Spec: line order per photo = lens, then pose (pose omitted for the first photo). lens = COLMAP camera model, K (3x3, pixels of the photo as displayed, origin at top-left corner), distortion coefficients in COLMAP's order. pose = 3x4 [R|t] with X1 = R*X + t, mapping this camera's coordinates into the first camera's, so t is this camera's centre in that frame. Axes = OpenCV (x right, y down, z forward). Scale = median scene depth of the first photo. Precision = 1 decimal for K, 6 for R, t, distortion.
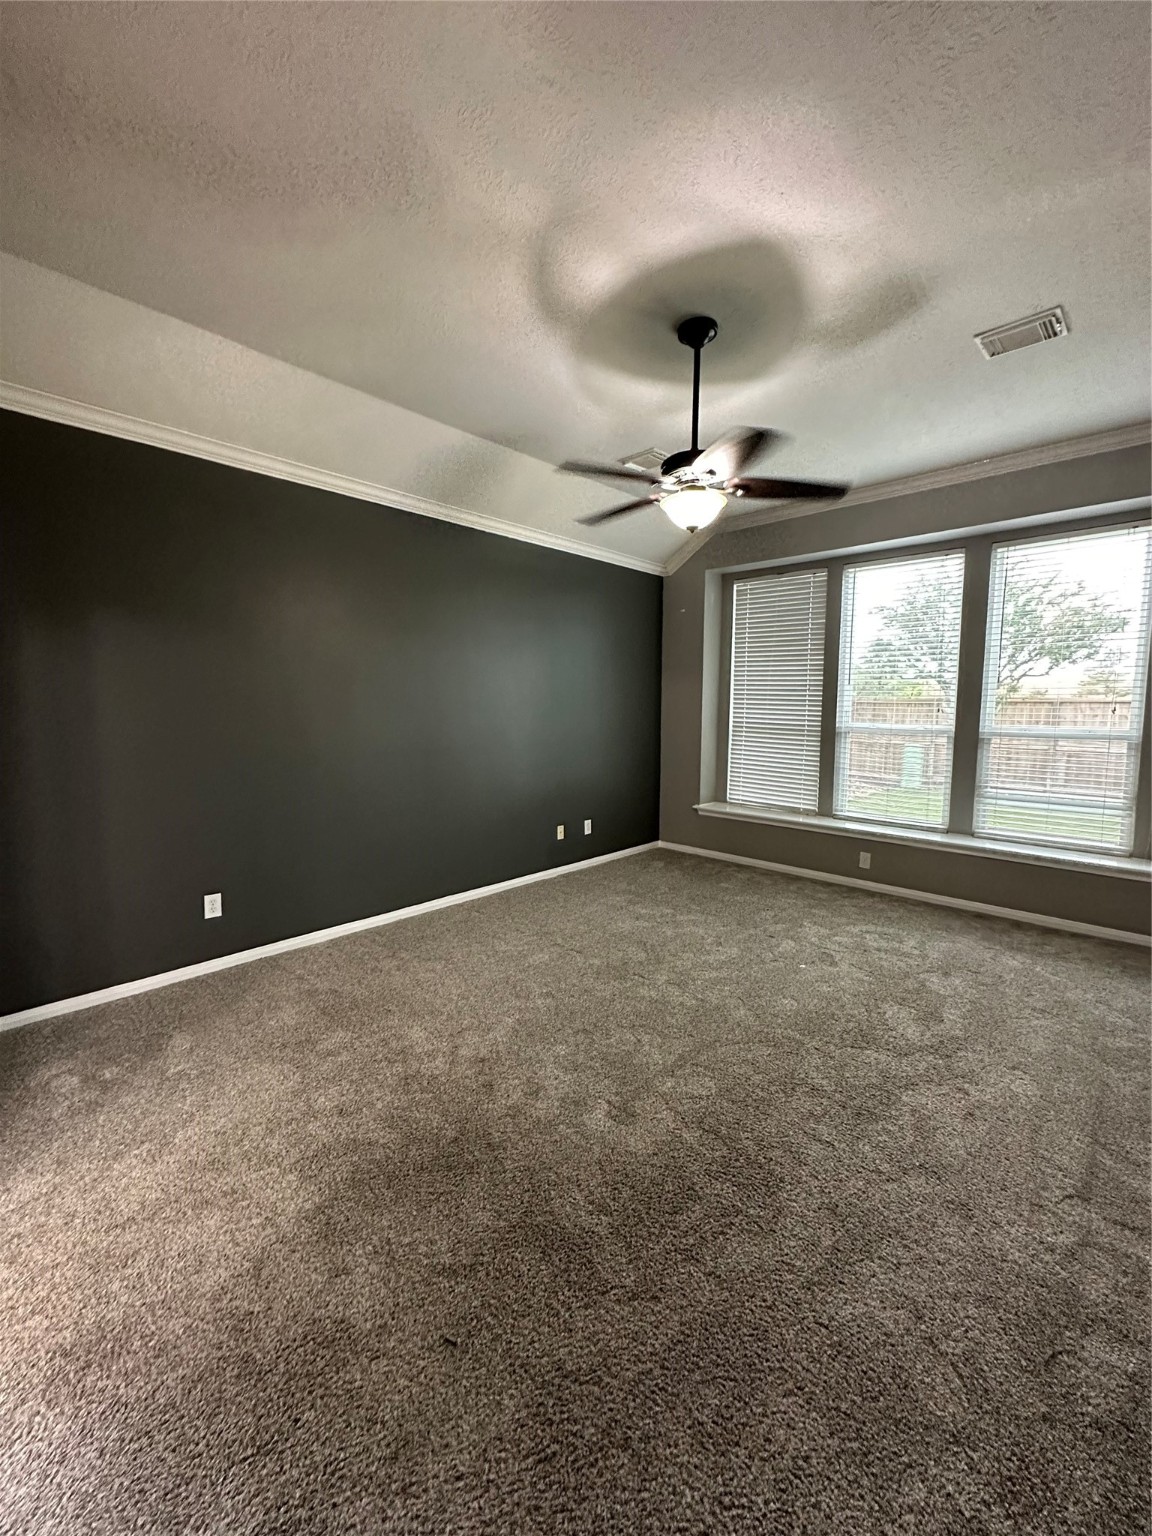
lens RADIAL K [[614.7, 0, 560.7], [0, 614.7, 768.6], [0, 0, 1]] dist [0.000668, 0.000127]
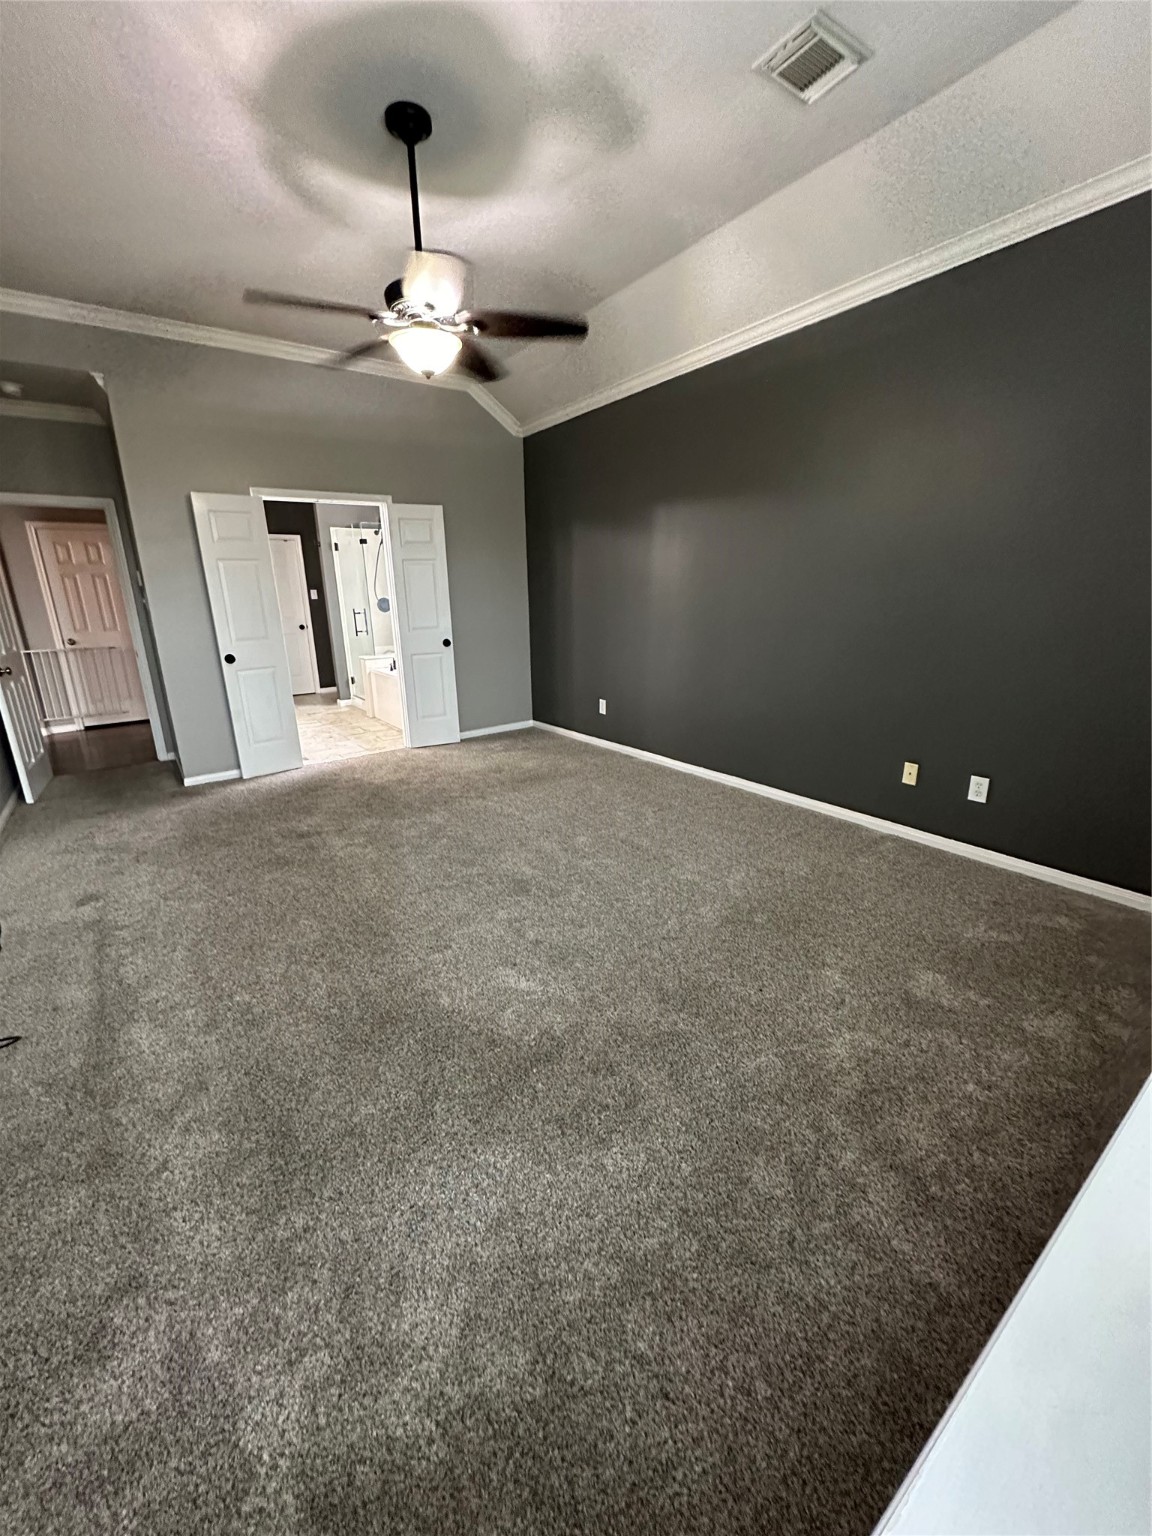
lens RADIAL K [[614.7, 0, 560.7], [0, 614.7, 768.6], [0, 0, 1]] dist [0.000668, 0.000127]
pose [[-0.181961, 0.279948, -0.942613, 0.762427], [-0.078826, 0.951378, 0.297768, -0.068366], [0.980141, 0.128484, -0.151047, 0.881943]]
